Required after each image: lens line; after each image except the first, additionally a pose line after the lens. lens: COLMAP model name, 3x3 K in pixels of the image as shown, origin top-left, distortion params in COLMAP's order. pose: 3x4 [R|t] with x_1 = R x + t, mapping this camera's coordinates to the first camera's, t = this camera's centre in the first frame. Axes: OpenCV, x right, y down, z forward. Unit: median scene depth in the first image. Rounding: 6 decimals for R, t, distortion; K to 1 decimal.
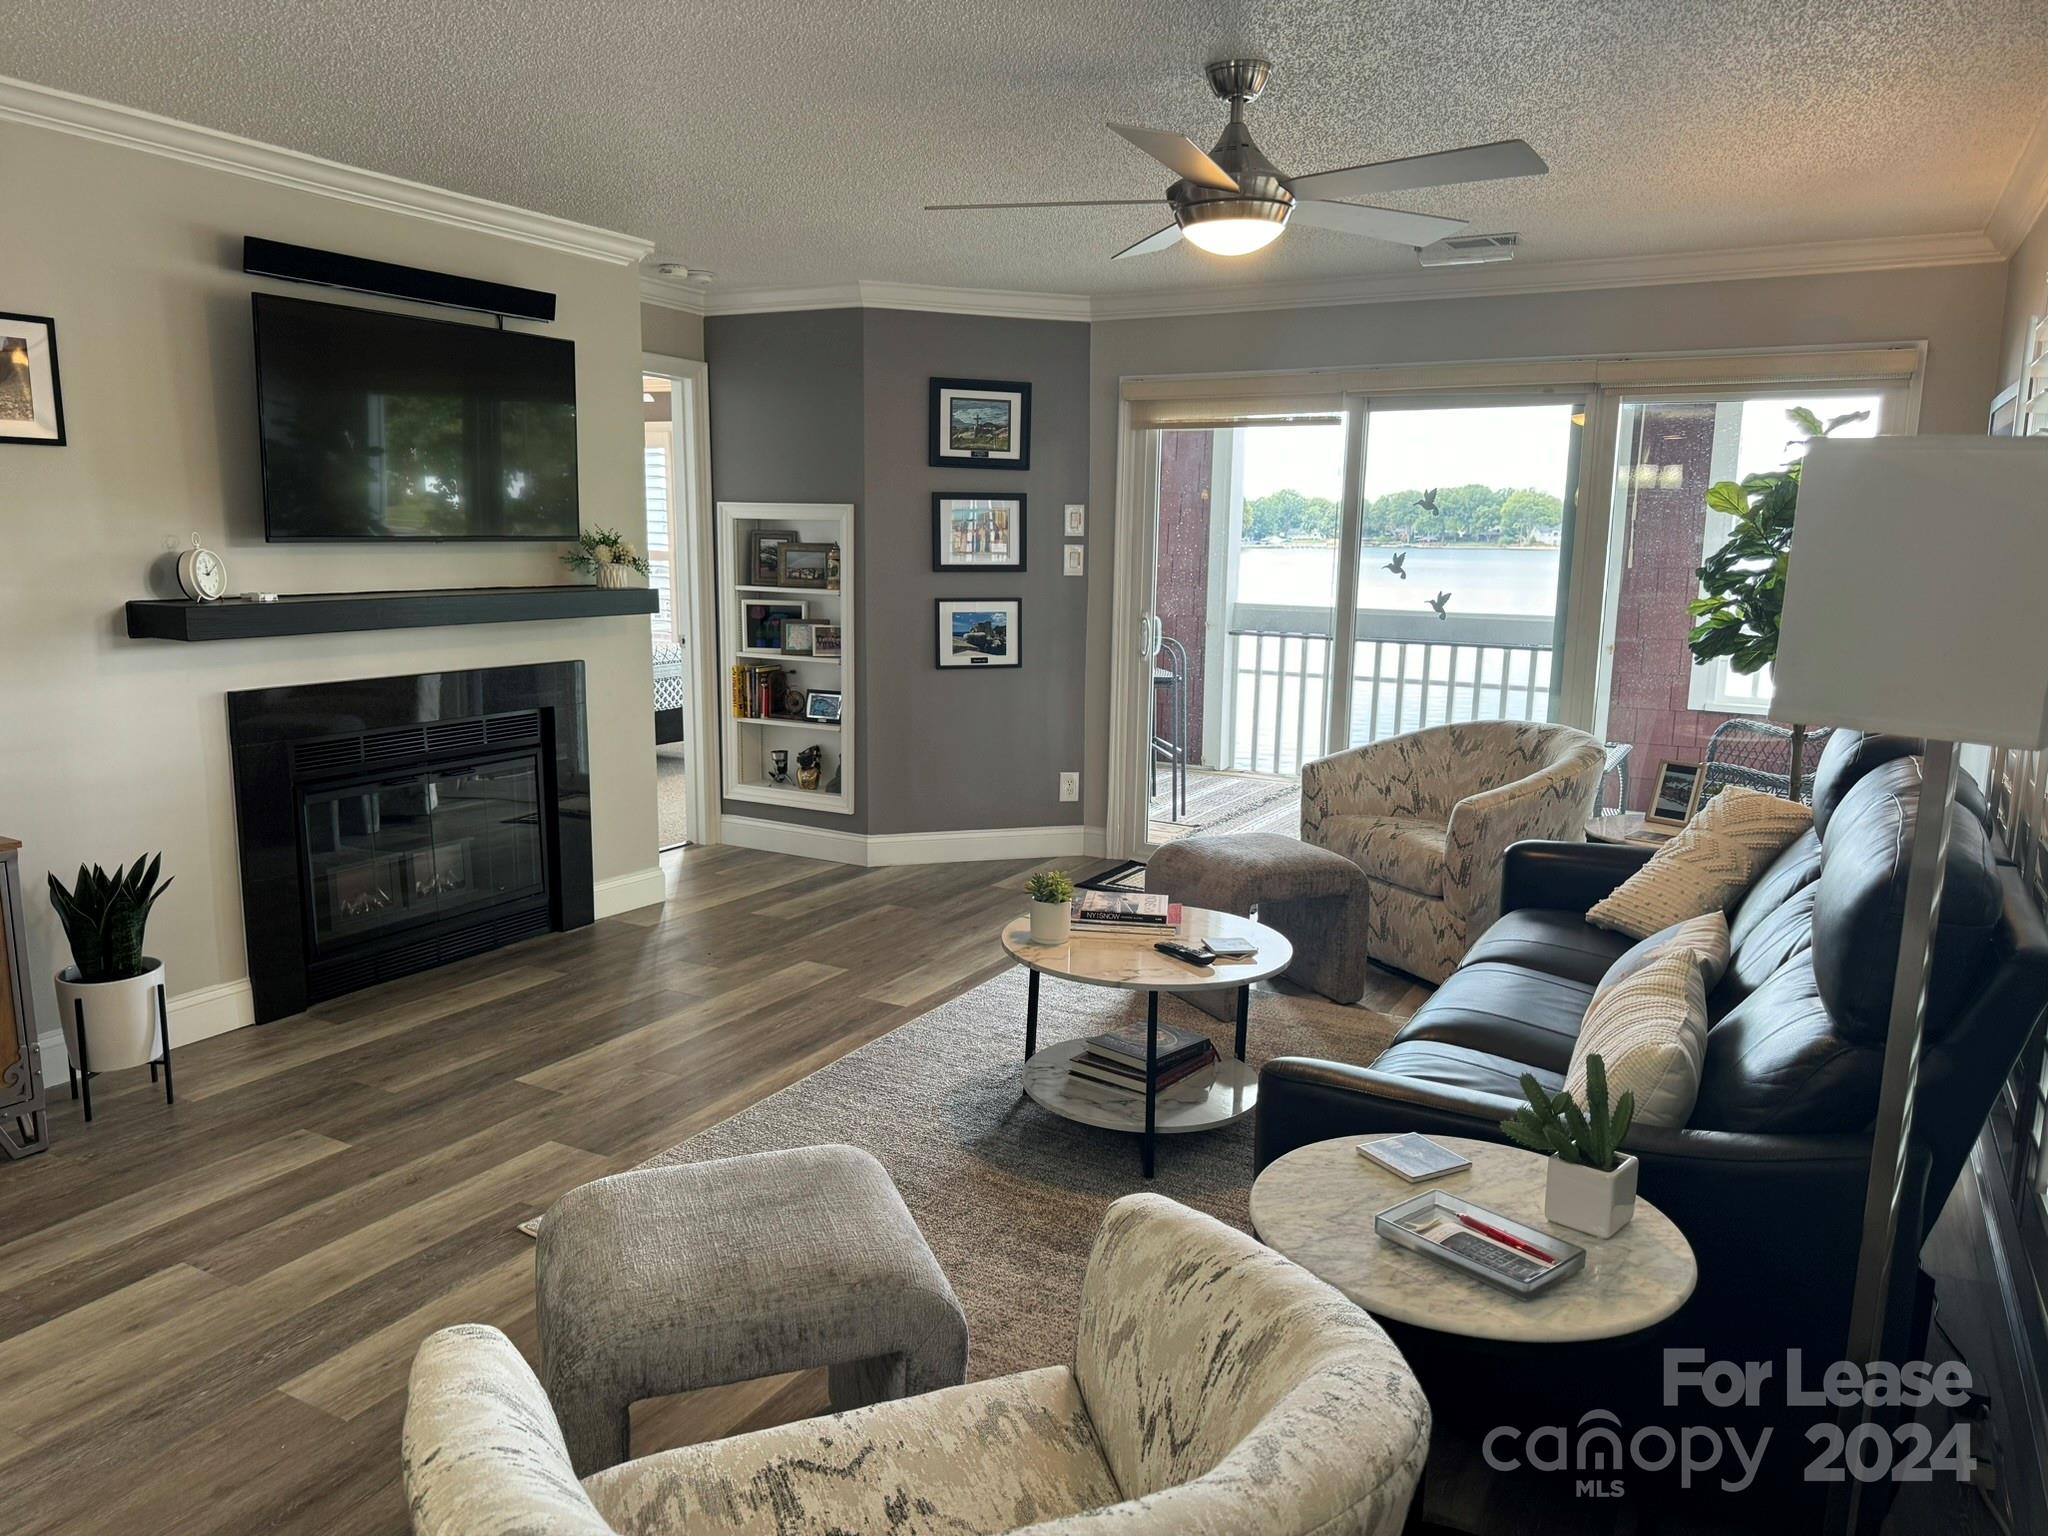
lens RADIAL K [[1434.1, 0, 1024.0], [0, 1434.1, 768.0], [0, 0, 1]] dist [0.098076, -0.145017]
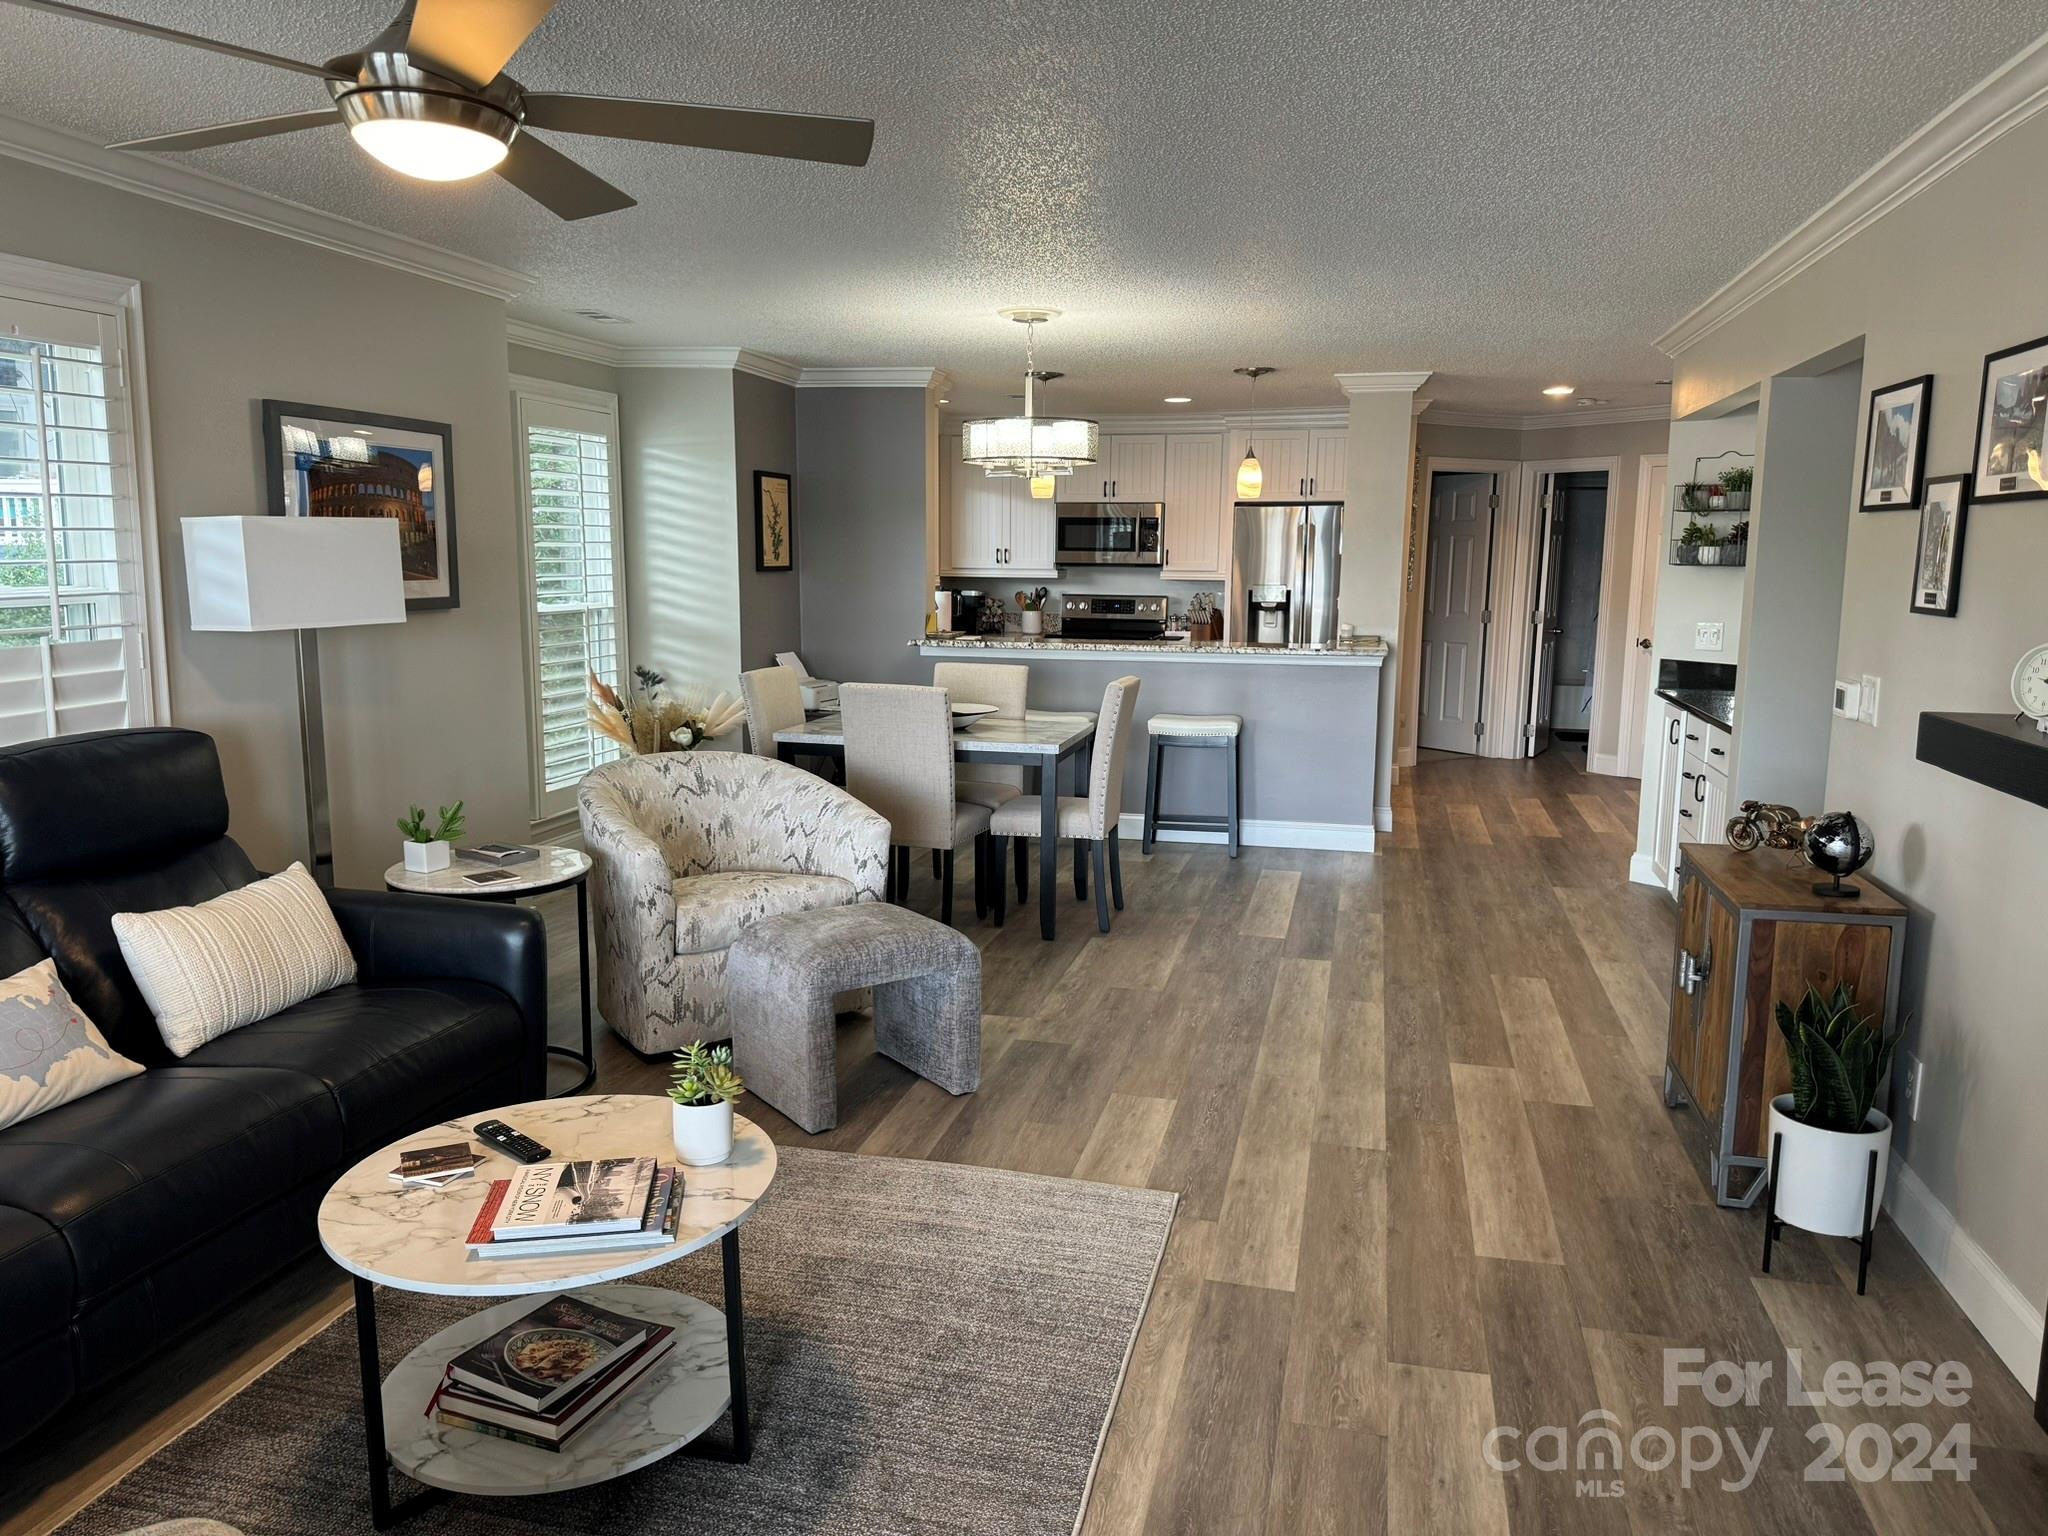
lens RADIAL K [[1434.1, 0, 1024.0], [0, 1434.1, 768.0], [0, 0, 1]] dist [0.098076, -0.145017]
pose [[-0.964824, 0.012277, -0.262610, 0.047552], [-0.069835, 0.951054, 0.301031, -0.259686], [0.253452, 0.308781, -0.916742, 1.491579]]
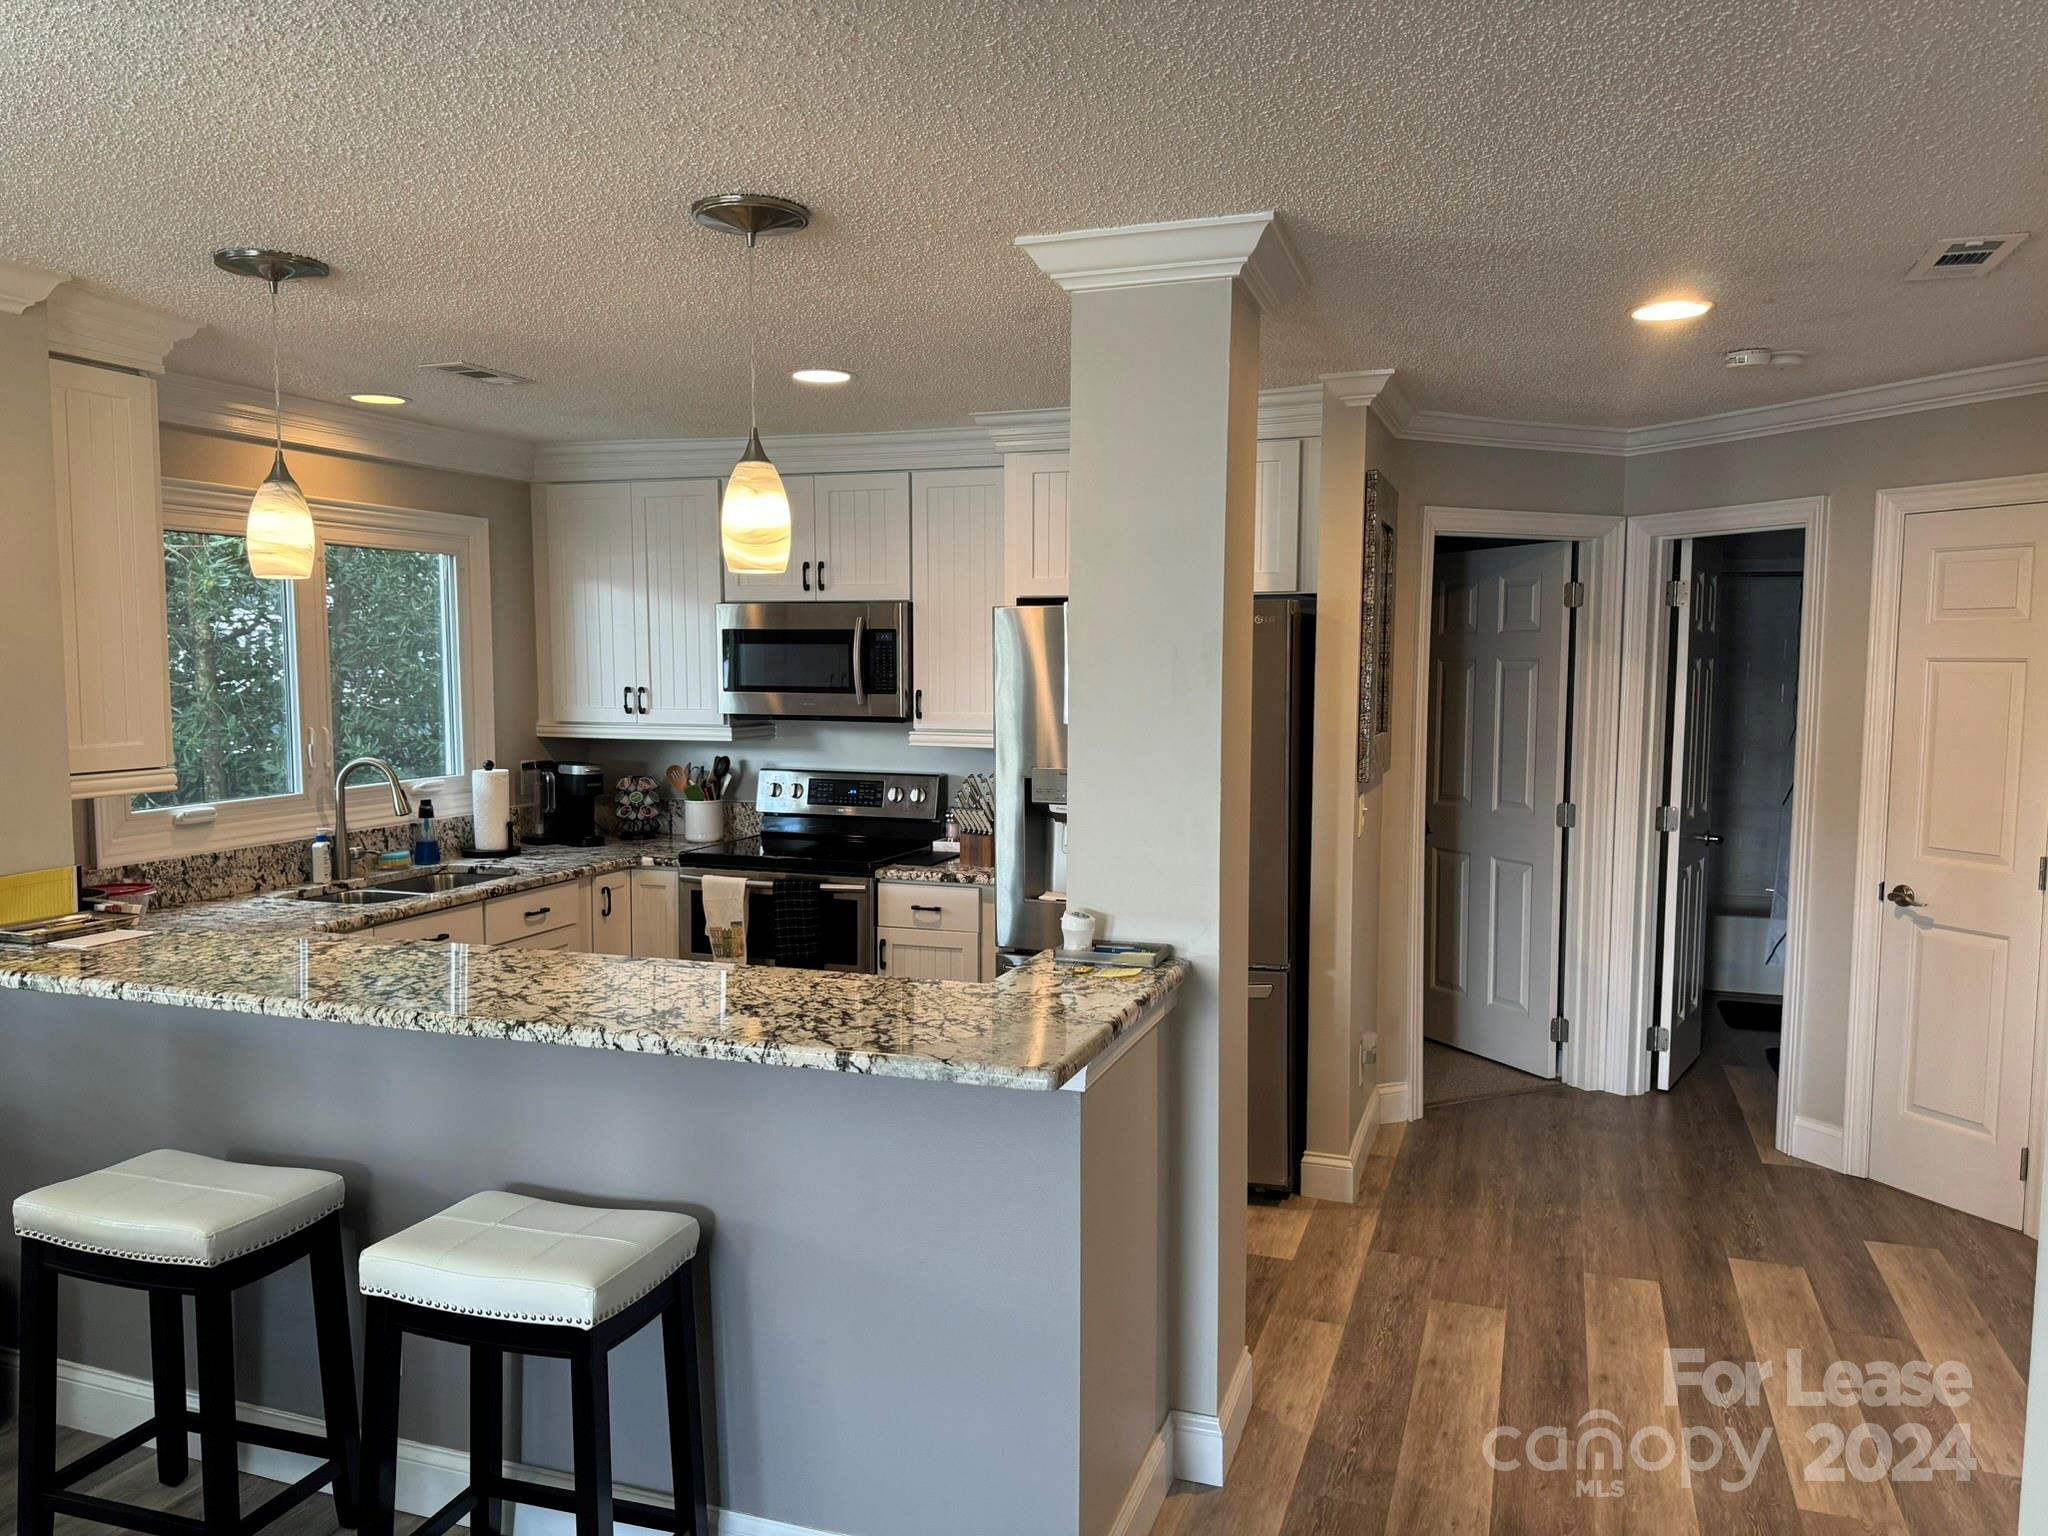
lens RADIAL K [[1434.1, 0, 1024.0], [0, 1434.1, 768.0], [0, 0, 1]] dist [0.098076, -0.145017]
pose [[-0.987146, -0.008955, -0.159570, -0.770572], [-0.046582, 0.971200, 0.233667, -0.119063], [0.152882, 0.238097, -0.959134, 0.380879]]
